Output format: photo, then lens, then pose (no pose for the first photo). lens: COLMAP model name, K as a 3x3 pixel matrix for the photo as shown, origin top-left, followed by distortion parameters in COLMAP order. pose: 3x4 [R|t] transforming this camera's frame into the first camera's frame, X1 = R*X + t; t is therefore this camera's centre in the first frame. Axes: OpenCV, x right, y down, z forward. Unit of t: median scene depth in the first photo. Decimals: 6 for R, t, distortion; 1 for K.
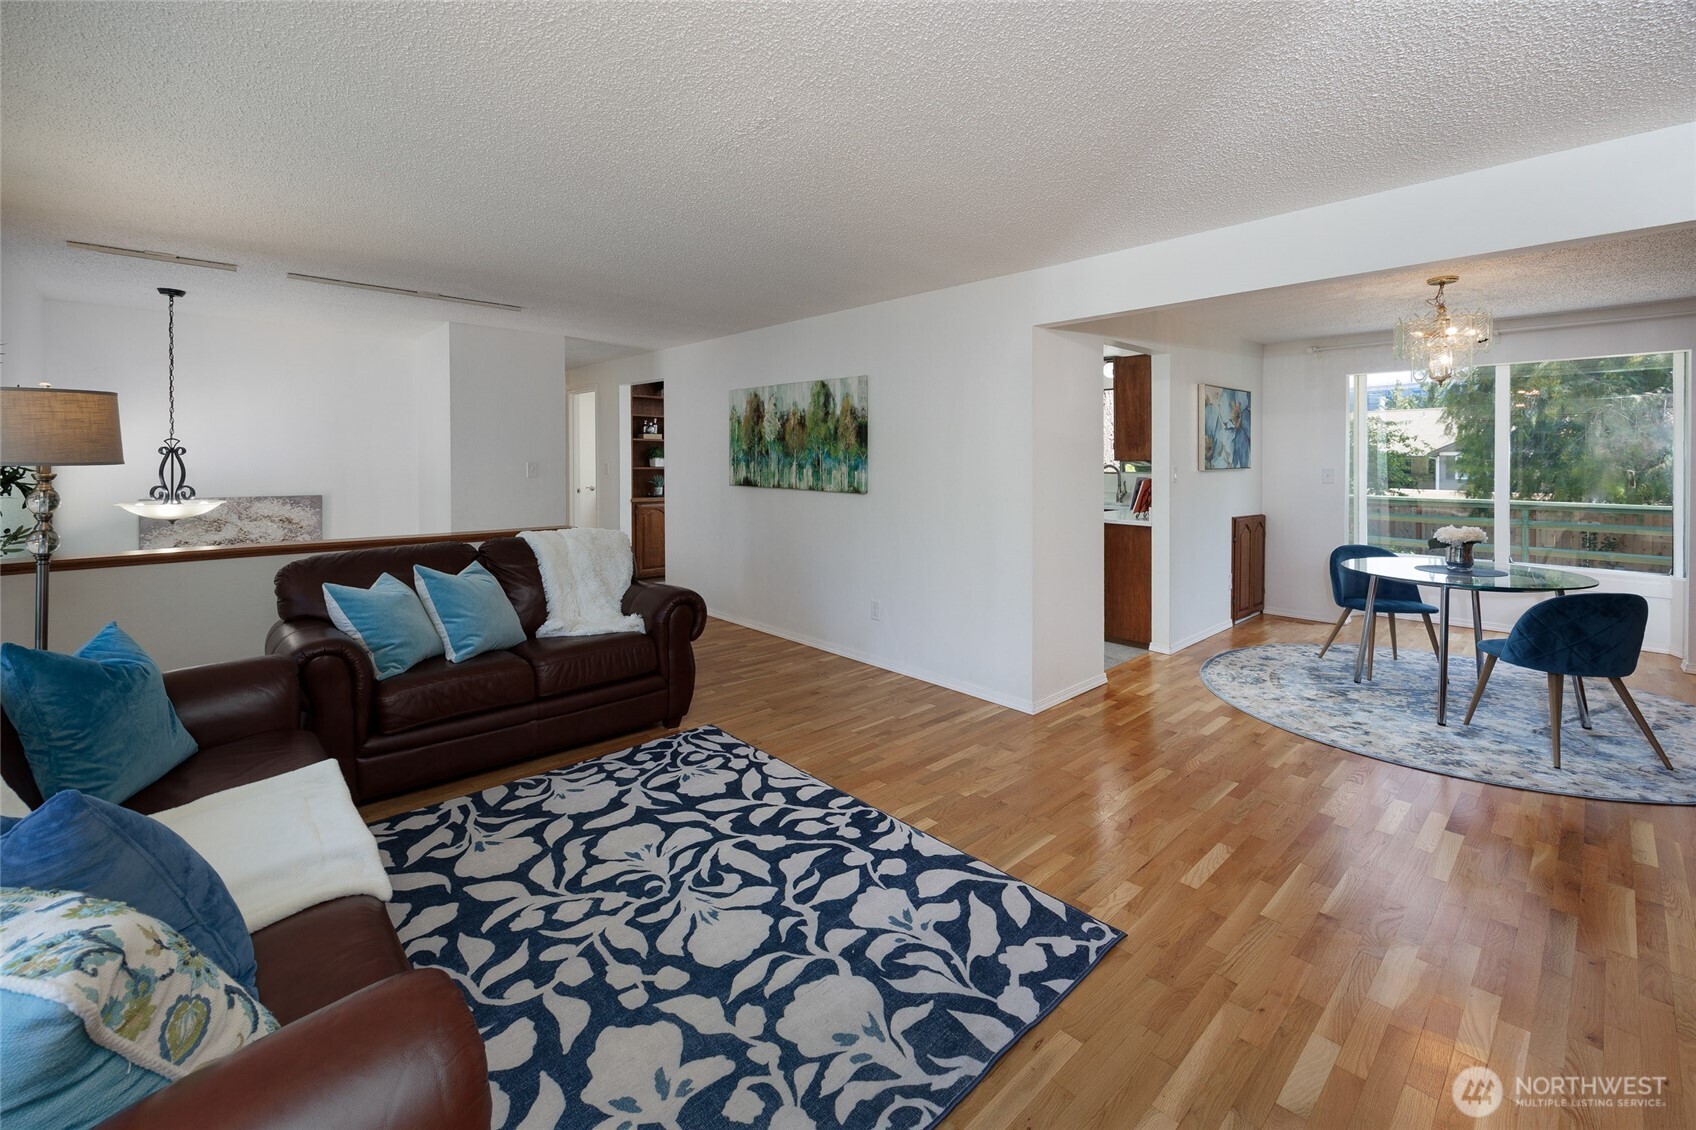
lens RADIAL K [[706.7, 0, 851.5], [0, 706.7, 464.1], [0, 0, 1]] dist [-0.002571, -0.000290]
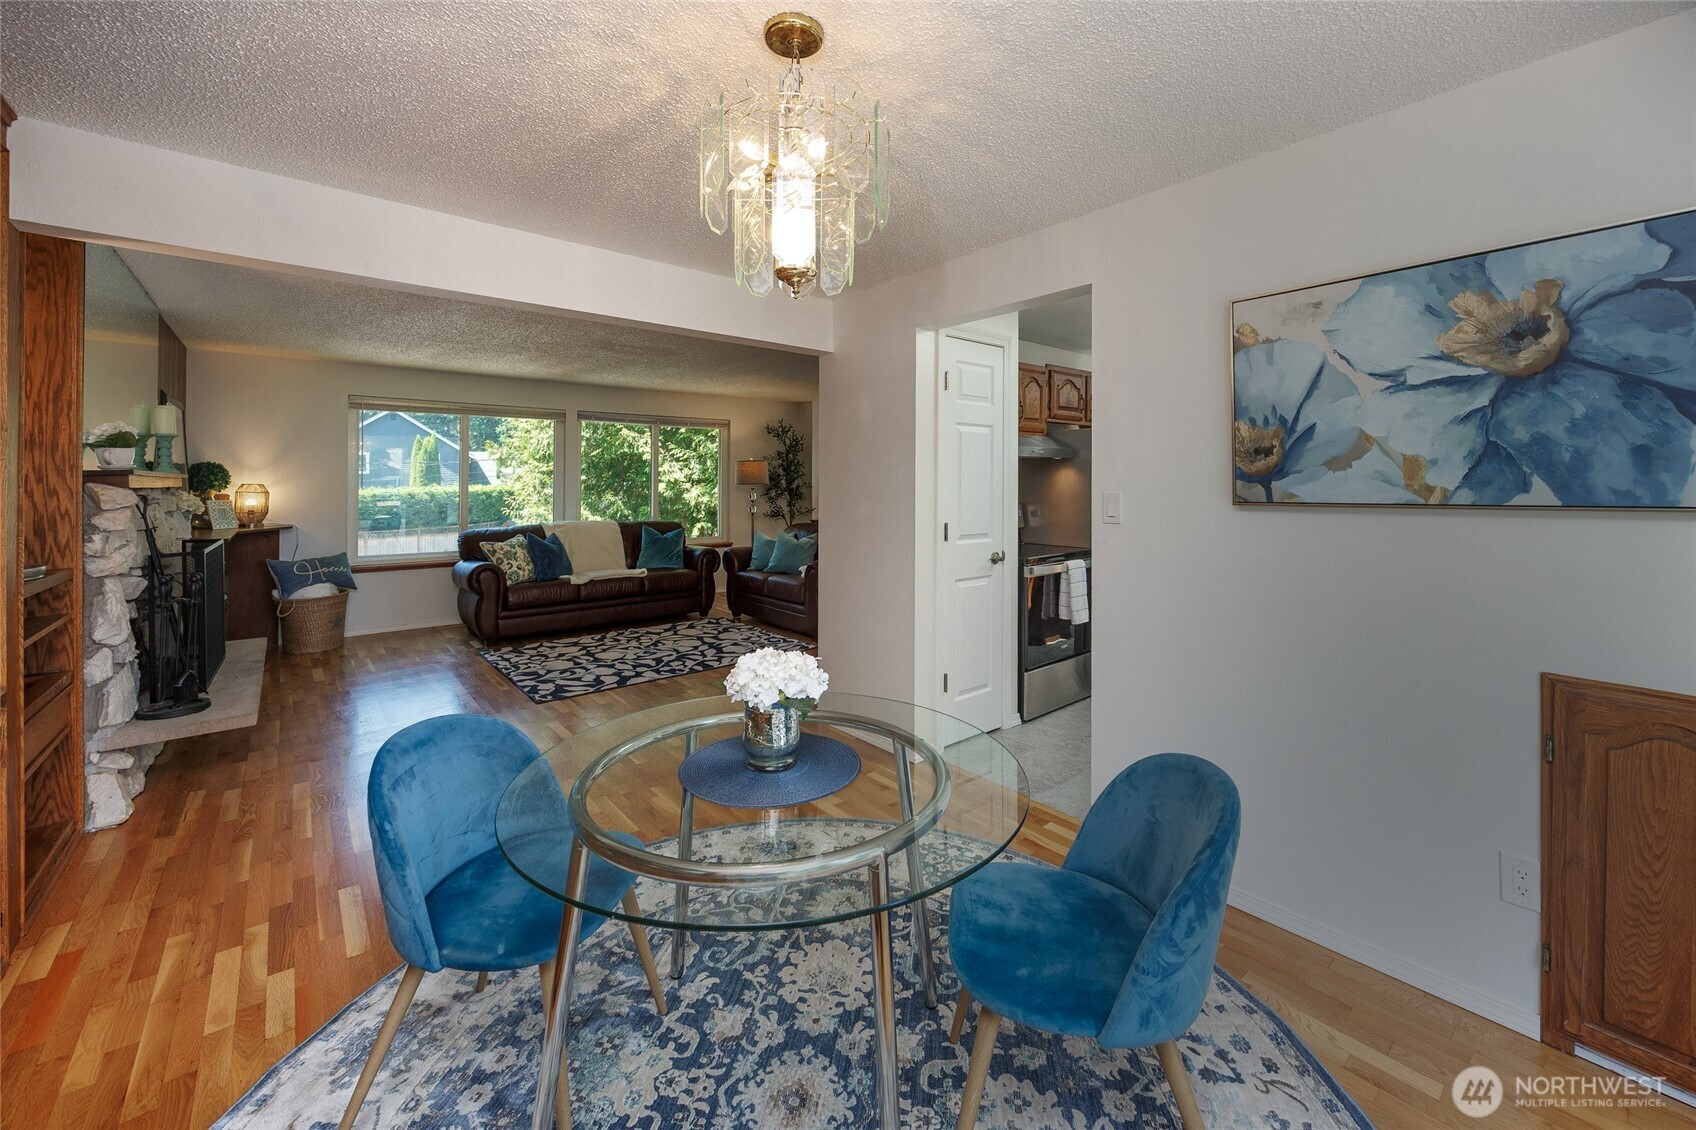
lens RADIAL K [[670.4, 0, 839.7], [0, 670.4, 483.3], [0, 0, 1]] dist [-0.001540, -0.000119]
pose [[-0.063185, -0.000922, -0.998001, 1.646507], [-0.004610, 0.999989, -0.000632, -0.005265], [0.997991, 0.004561, -0.063189, 1.421080]]
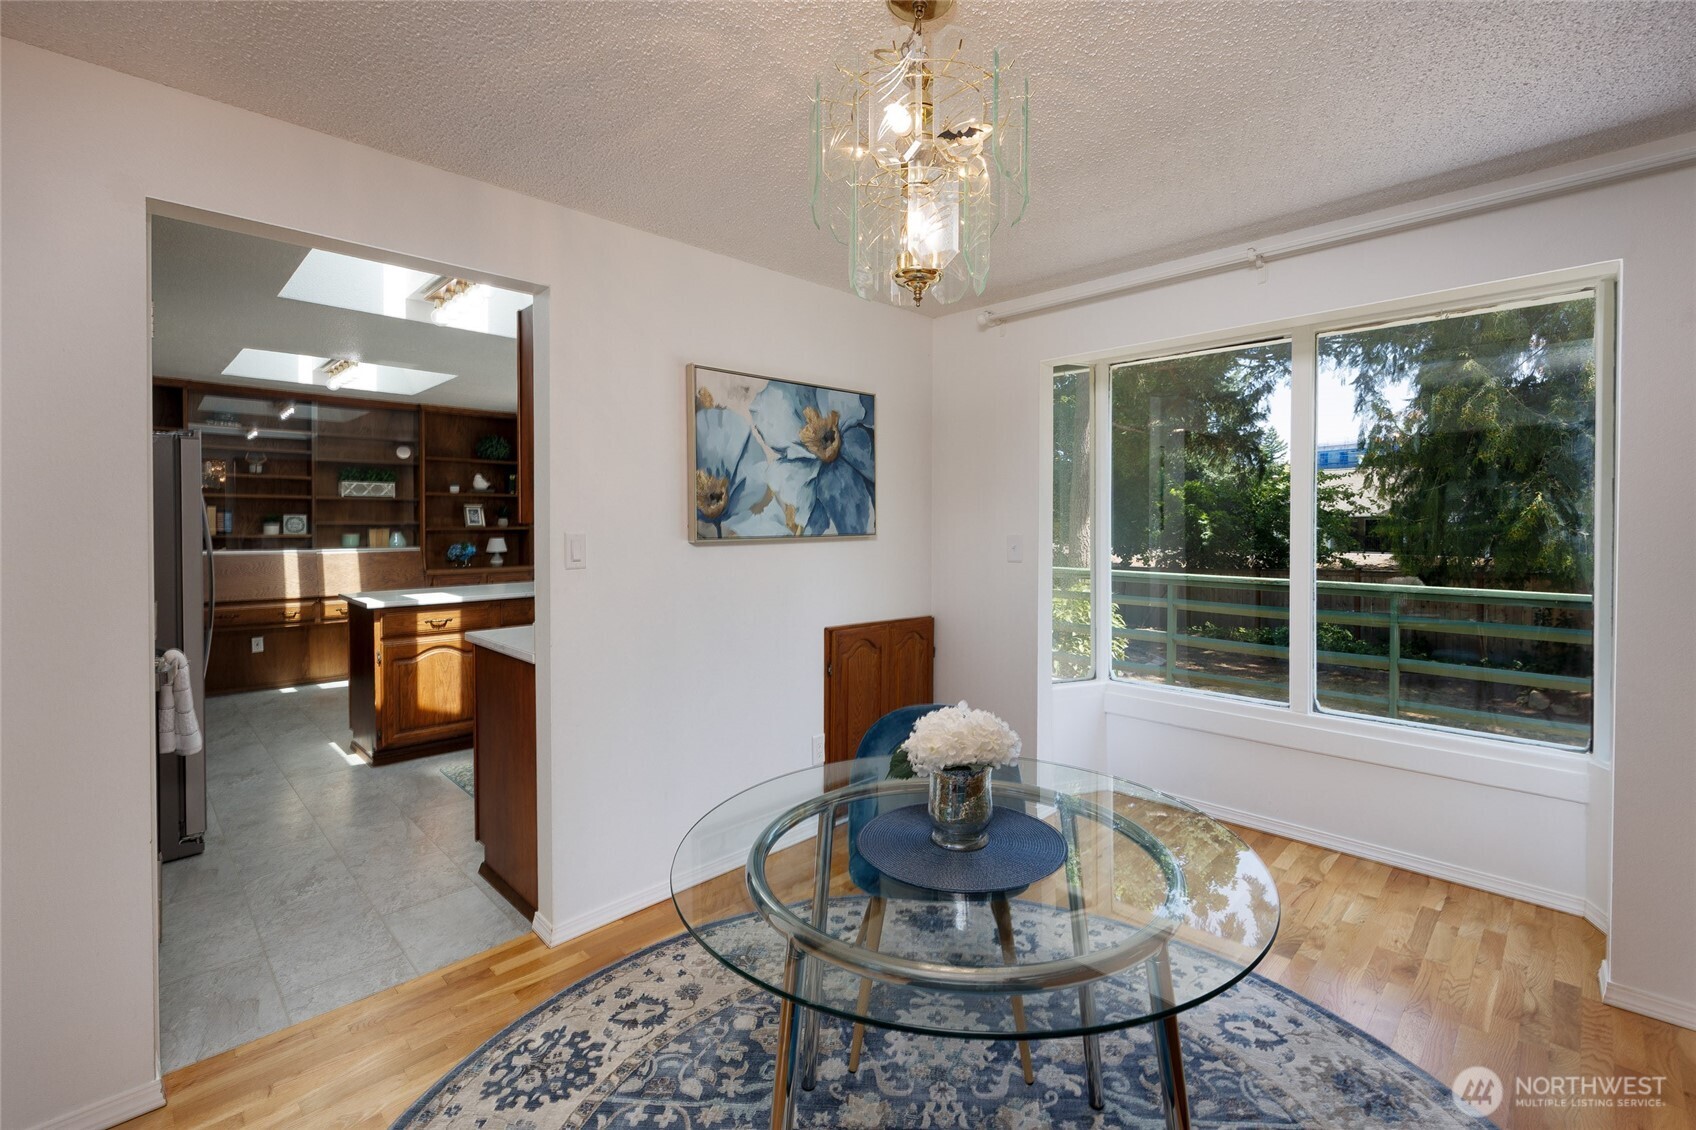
lens RADIAL K [[746.8, 0, 873.8], [0, 746.8, 529.7], [0, 0, 1]] dist [-0.003375, -0.000265]
pose [[0.998415, -0.004673, 0.056094, 1.069923], [0.004448, 0.999982, 0.004143, -0.002083], [-0.056112, -0.003887, 0.998417, 0.855719]]
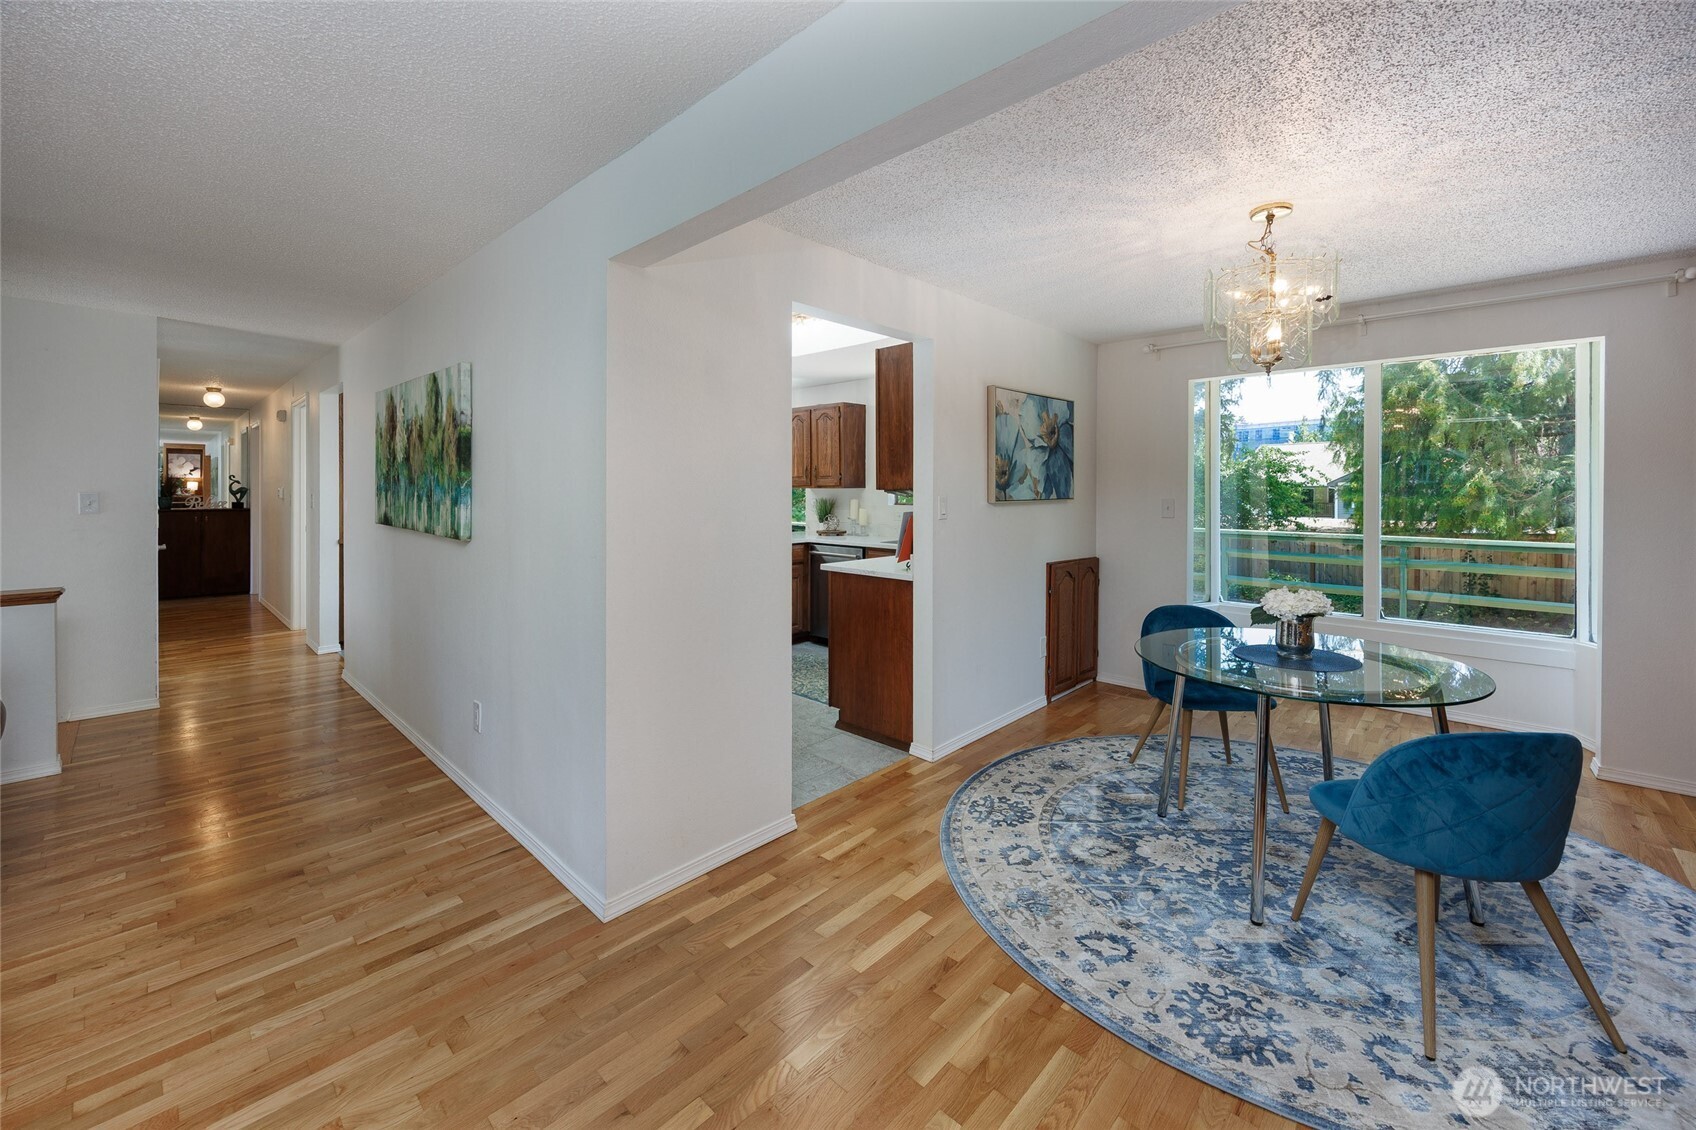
lens RADIAL K [[675.2, 0, 870.1], [0, 675.2, 494.2], [0, 0, 1]] dist [-0.002536, 0.000101]
pose [[0.996521, -0.001447, 0.083330, 0.558940], [0.001446, 0.999999, 0.000075, -0.000476], [-0.083330, 0.000046, 0.996522, 0.549221]]
